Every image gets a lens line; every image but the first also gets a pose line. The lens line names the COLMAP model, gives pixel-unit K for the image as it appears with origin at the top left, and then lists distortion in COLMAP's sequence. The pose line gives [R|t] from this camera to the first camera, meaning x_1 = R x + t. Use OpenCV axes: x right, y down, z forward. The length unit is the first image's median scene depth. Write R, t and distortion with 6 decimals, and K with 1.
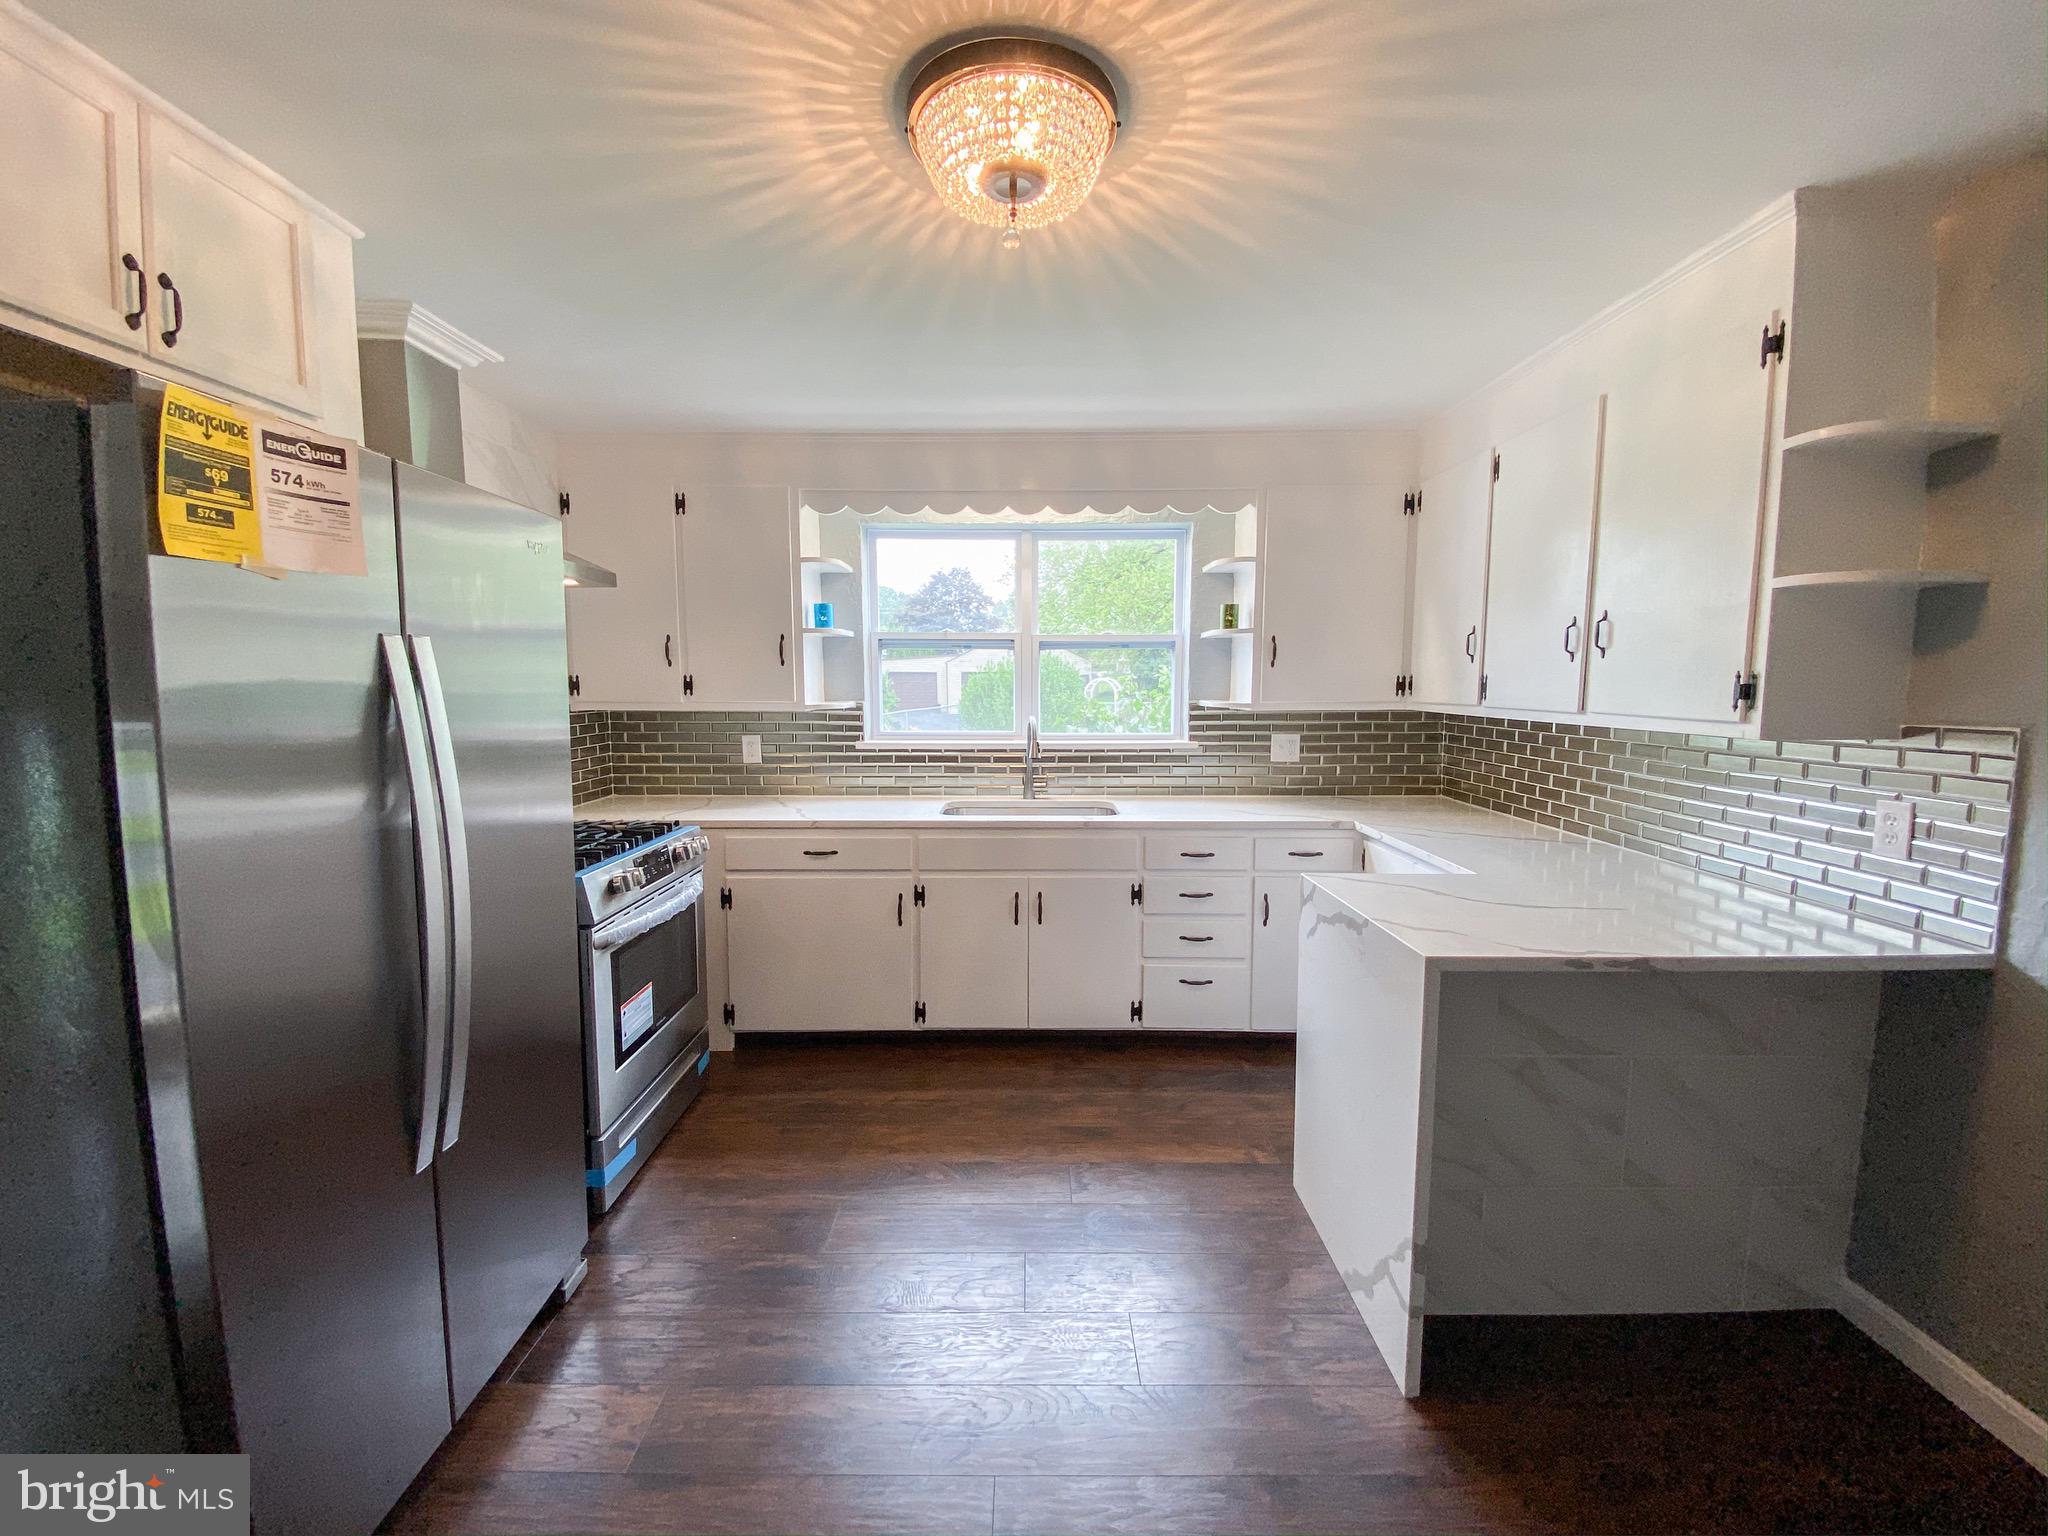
lens RADIAL K [[824.7, 0, 1021.0], [0, 824.7, 766.4], [0, 0, 1]] dist [0.018427, -0.018939]
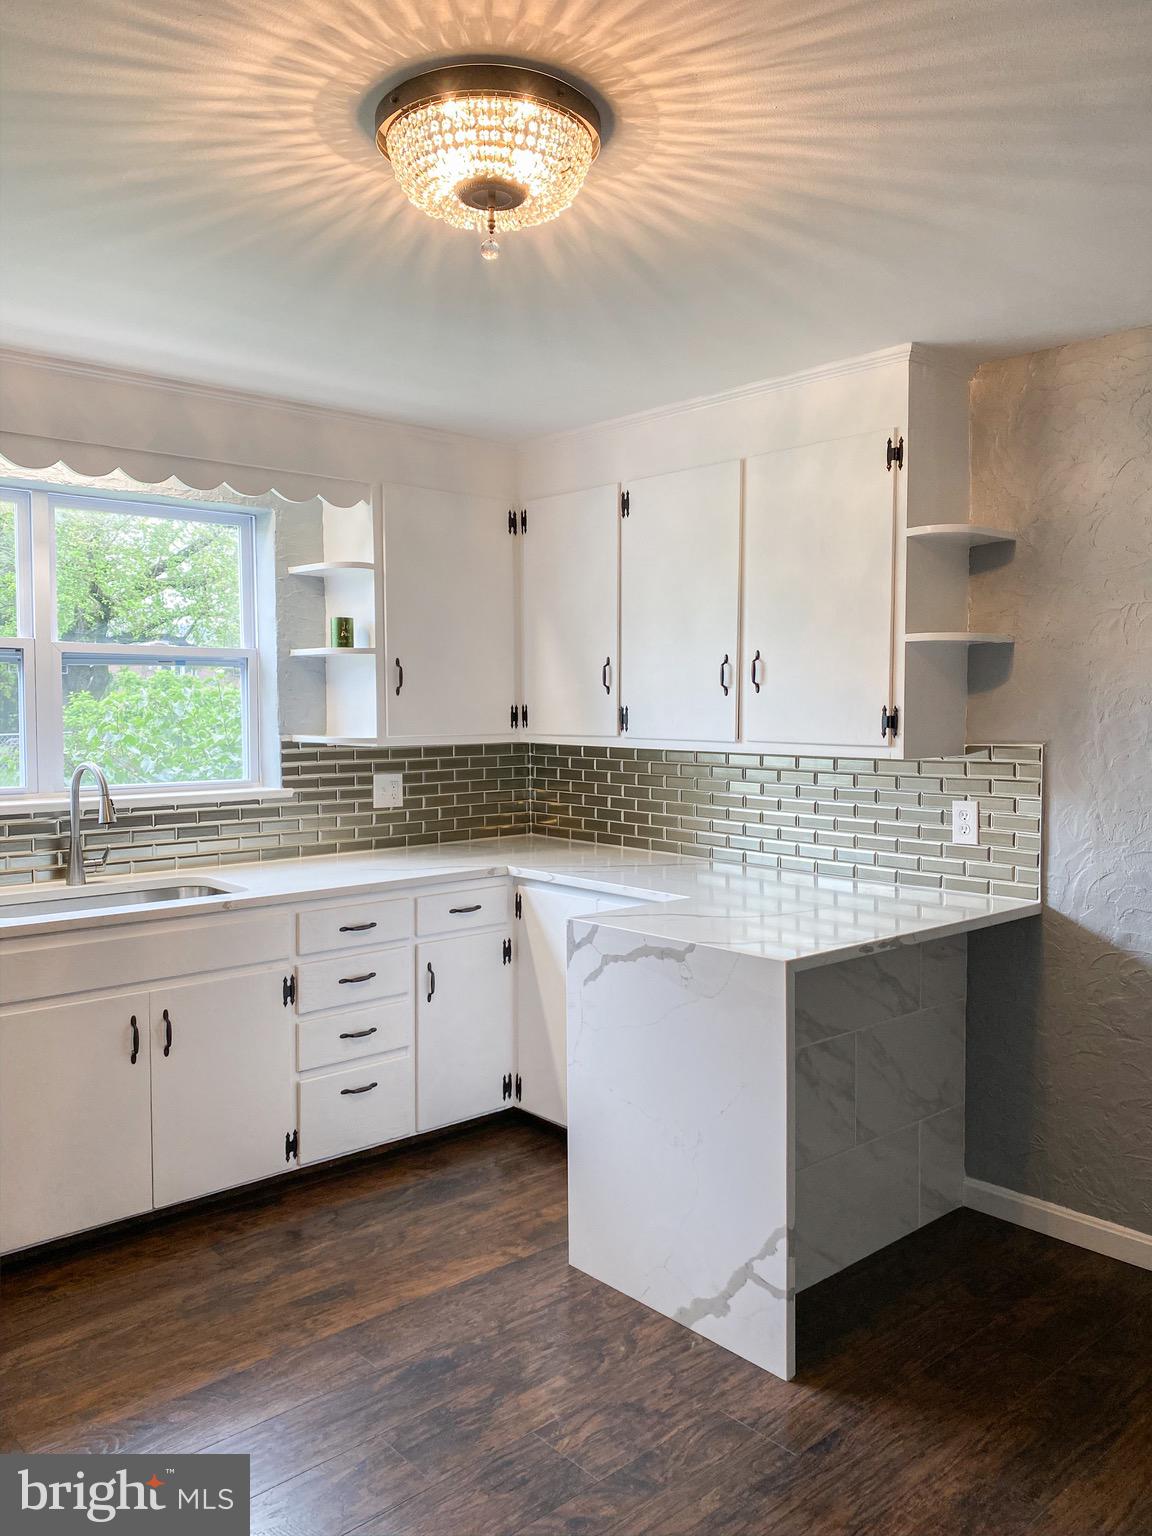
lens RADIAL K [[1171.7, 0, 572.3], [0, 1171.7, 756.6], [0, 0, 1]] dist [0.052310, -0.080571]
pose [[0.743326, -0.030917, 0.668214, -0.432370], [0.069152, 0.997131, -0.030789, -0.009900], [-0.665345, 0.069094, 0.743332, -0.005886]]
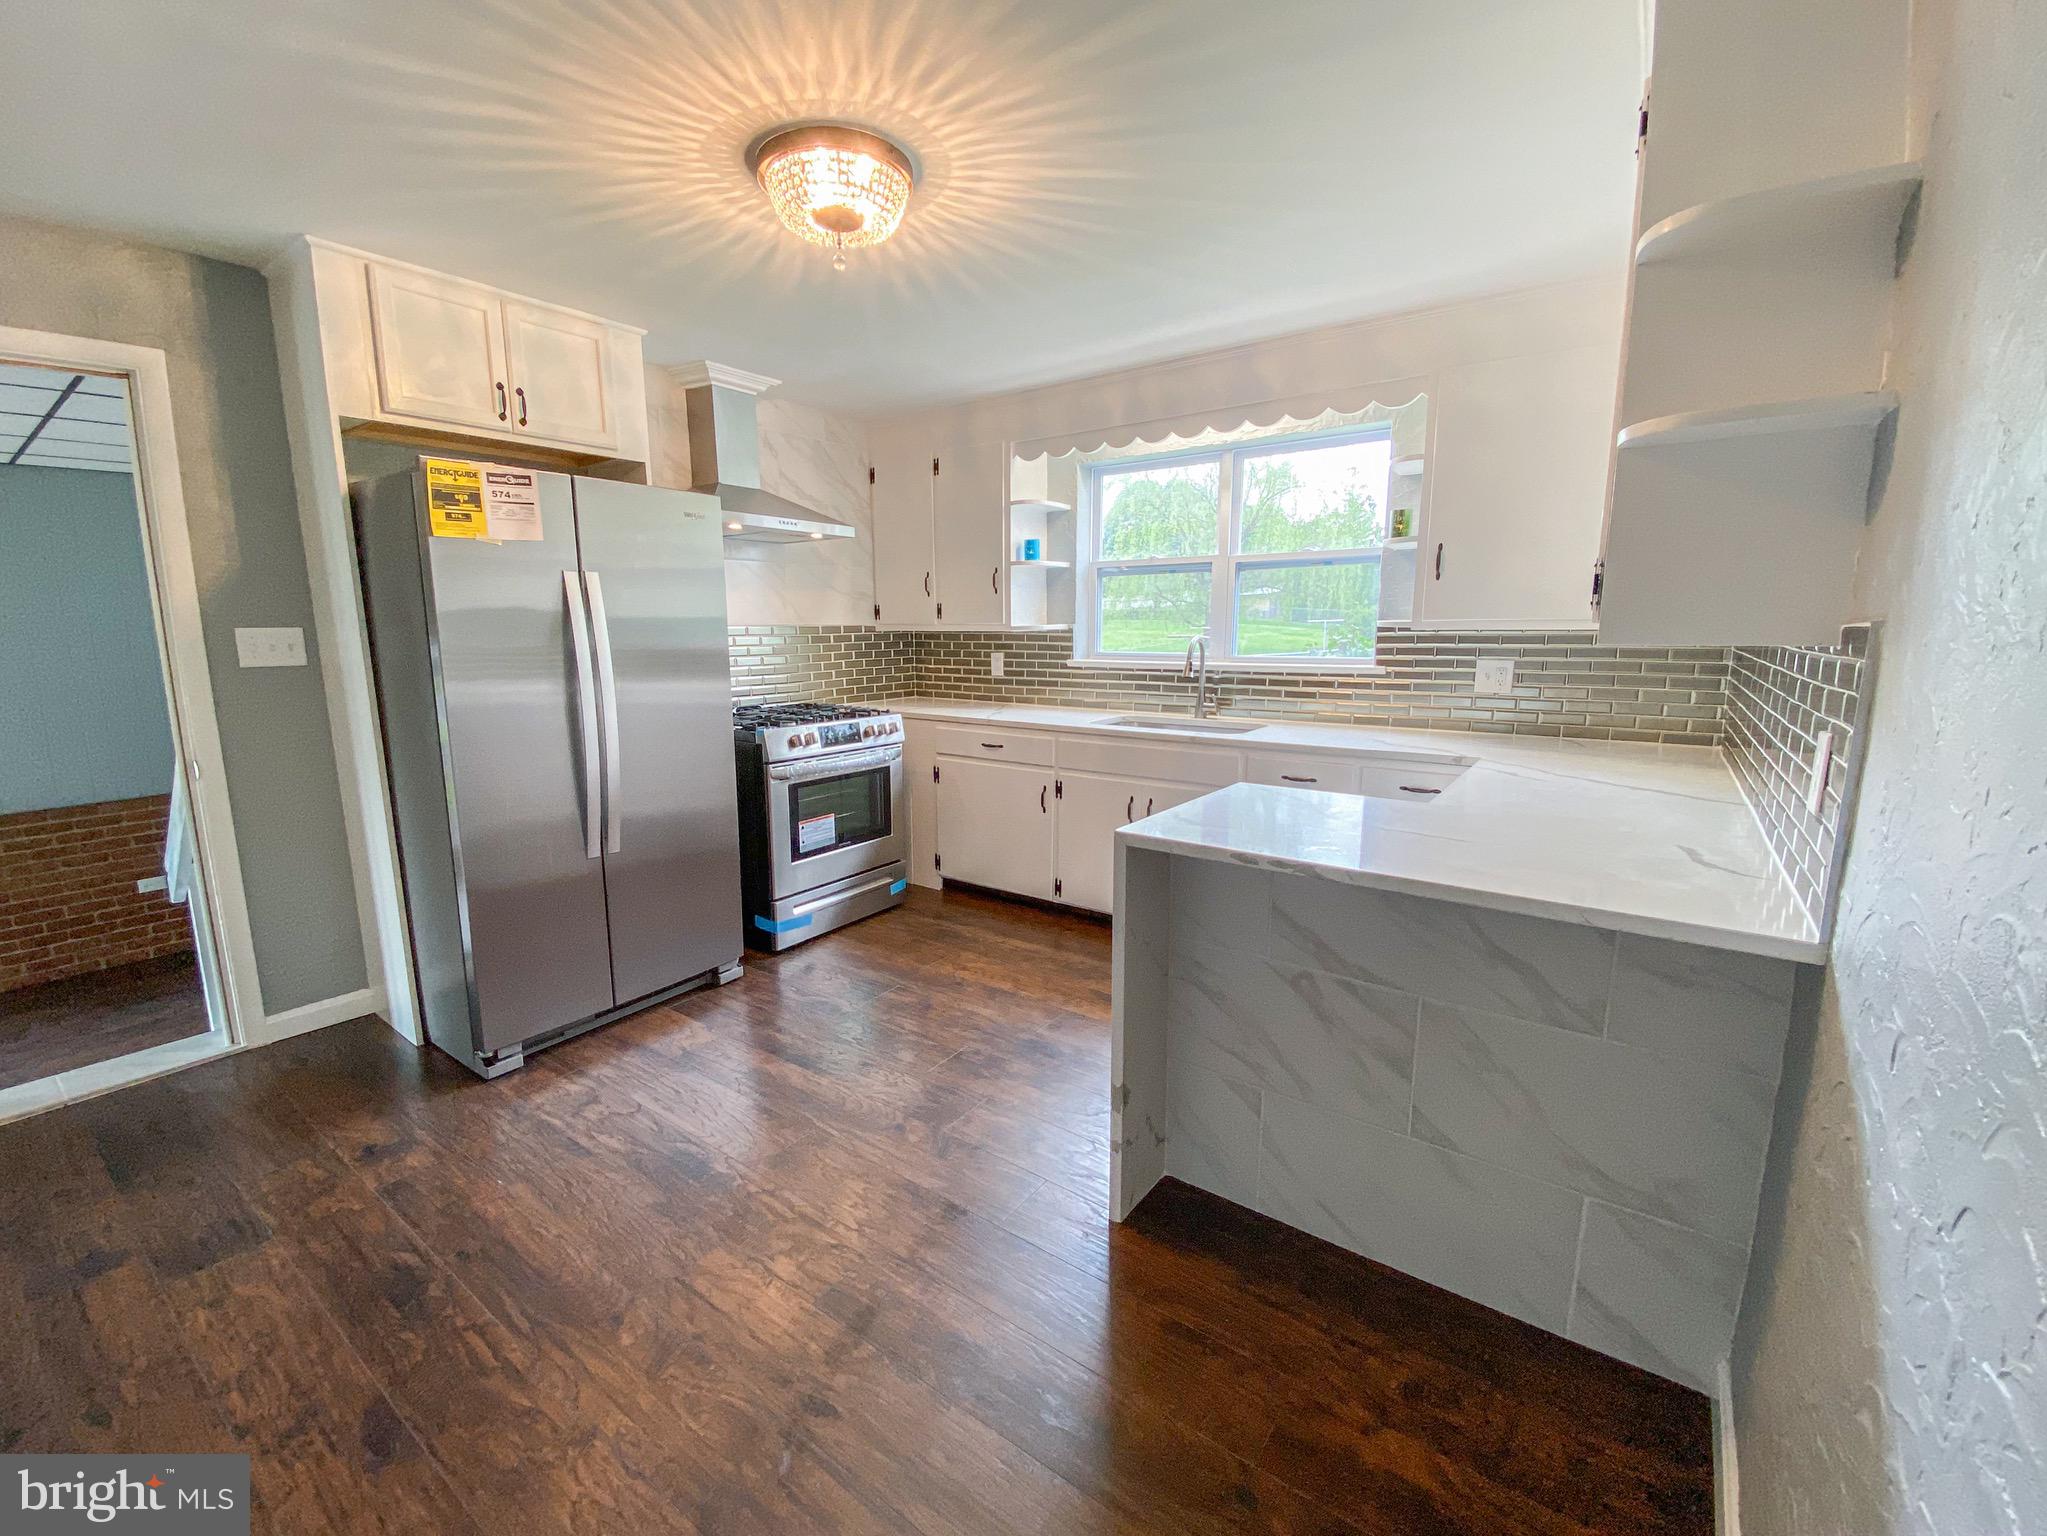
lens RADIAL K [[841.2, 0, 1020.9], [0, 841.2, 768.0], [0, 0, 1]] dist [0.036288, -0.029023]
pose [[0.811361, 0.096087, -0.576594, 0.572068], [-0.056279, 0.994656, 0.086562, 0.029623], [0.581830, -0.037783, 0.812432, -0.000638]]
